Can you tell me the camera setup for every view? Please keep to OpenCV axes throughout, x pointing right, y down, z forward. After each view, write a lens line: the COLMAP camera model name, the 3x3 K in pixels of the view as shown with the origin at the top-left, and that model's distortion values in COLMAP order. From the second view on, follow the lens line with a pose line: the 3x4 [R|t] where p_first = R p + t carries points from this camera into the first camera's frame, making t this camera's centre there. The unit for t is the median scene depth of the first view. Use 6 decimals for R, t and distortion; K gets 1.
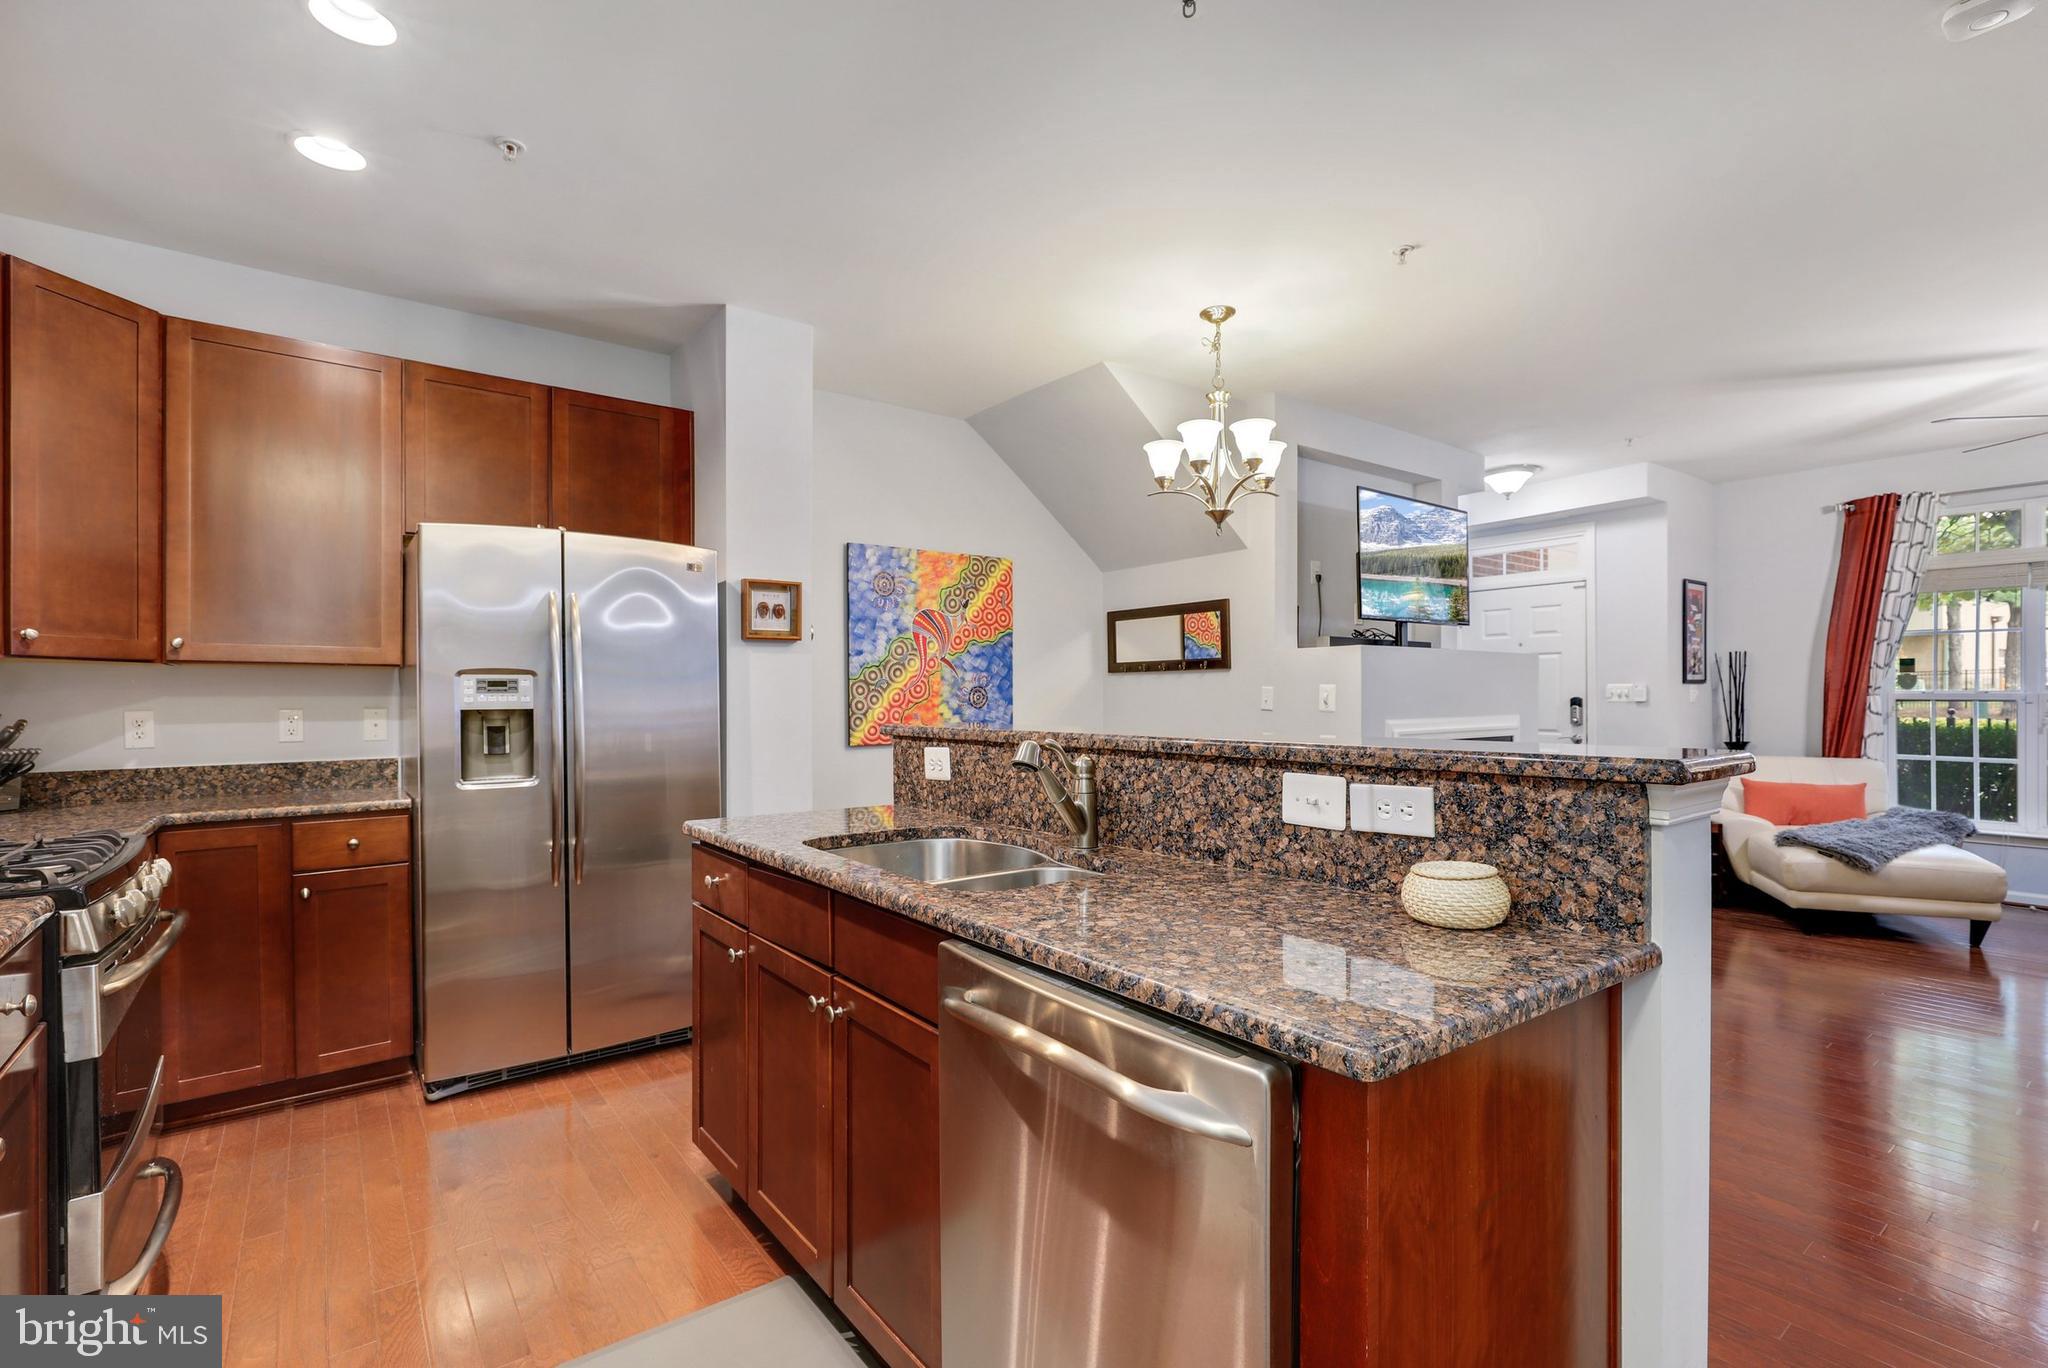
lens RADIAL K [[916.1, 0, 1024.0], [0, 916.1, 699.6], [0, 0, 1]] dist [0.001486, -0.002008]
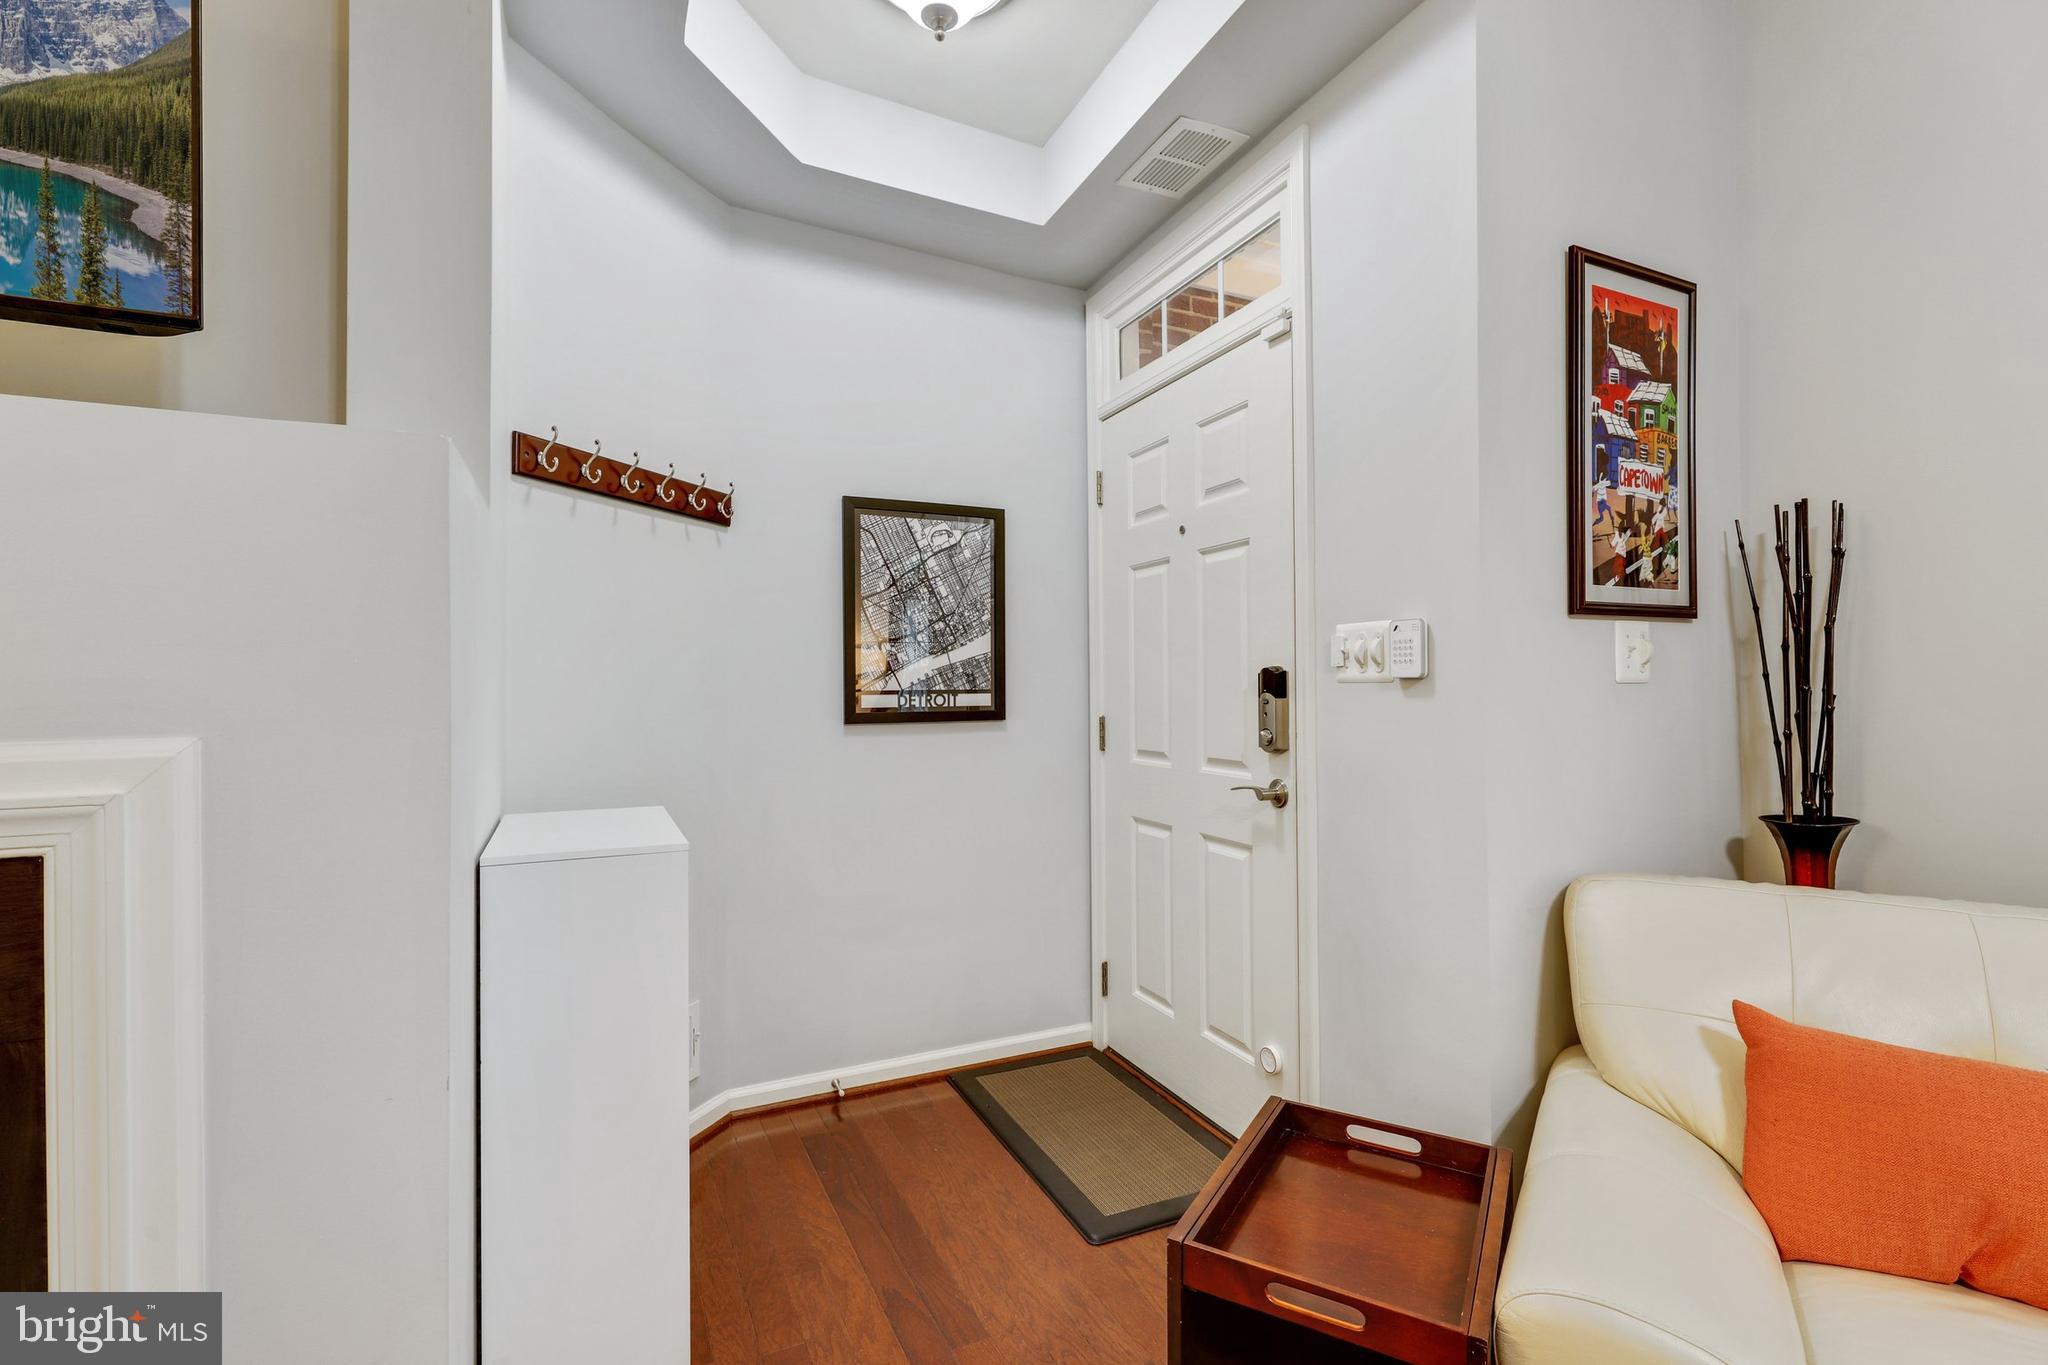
lens RADIAL K [[916.1, 0, 1026.3], [0, 916.1, 683.6], [0, 0, 1]] dist [0.001486, -0.002008]
pose [[0.982381, -0.004594, -0.186834, 0.832504], [0.003622, 0.999978, -0.005547, 0.006483], [0.186856, 0.004773, 0.982376, 0.945619]]
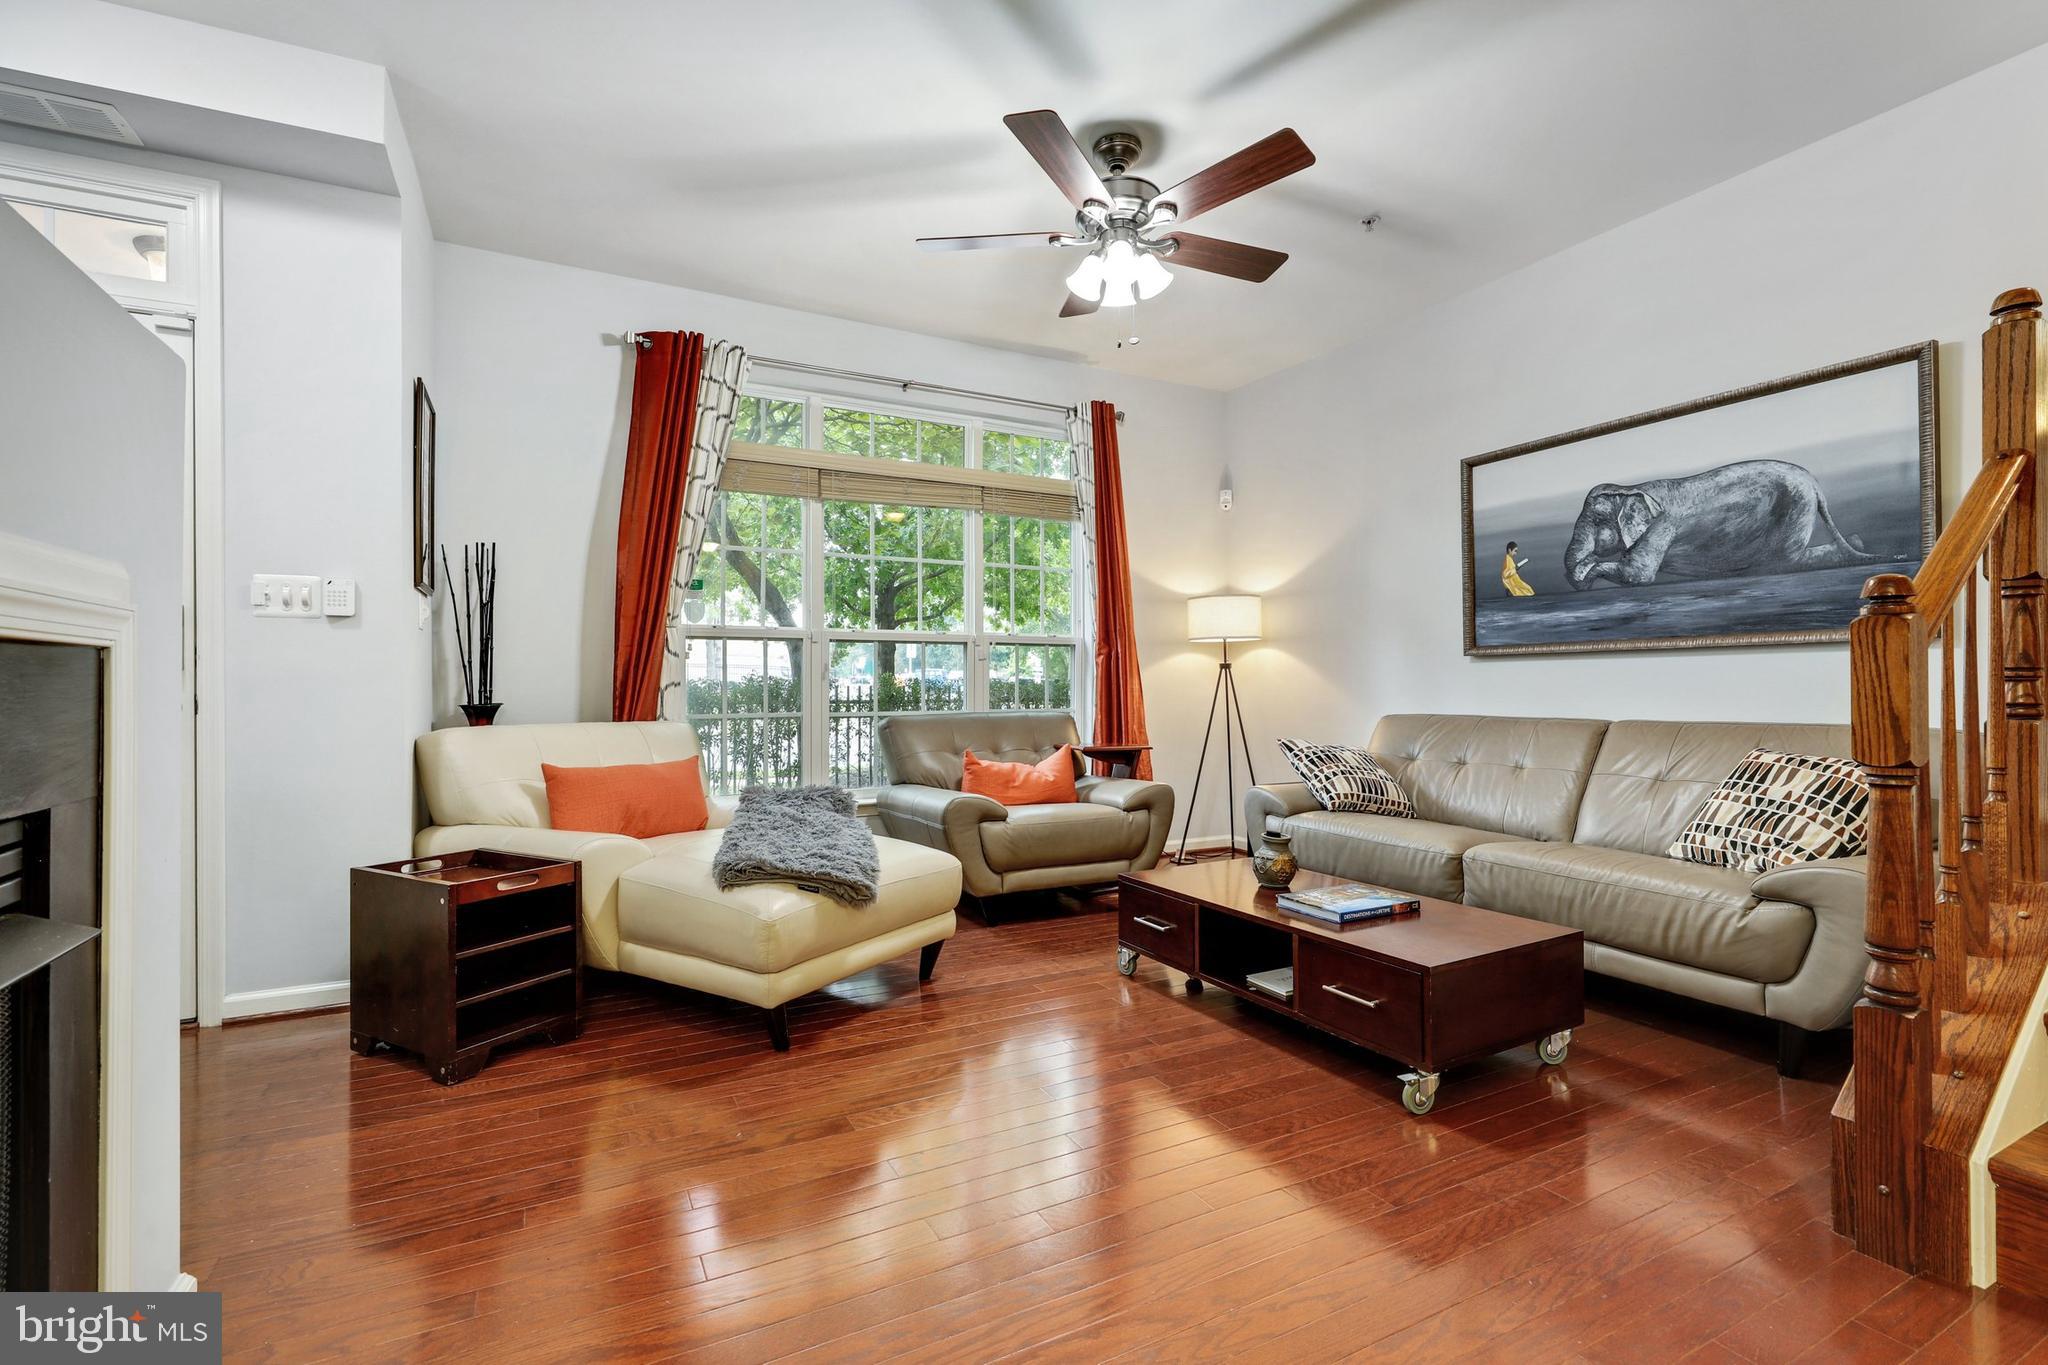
lens RADIAL K [[916.1, 0, 1026.1], [0, 916.1, 683.3], [0, 0, 1]] dist [0.001486, -0.002008]
pose [[0.157976, 0.004996, 0.987430, 0.383487], [0.008274, 0.999945, -0.006383, 0.056016], [-0.987408, 0.009178, 0.157926, 0.816241]]
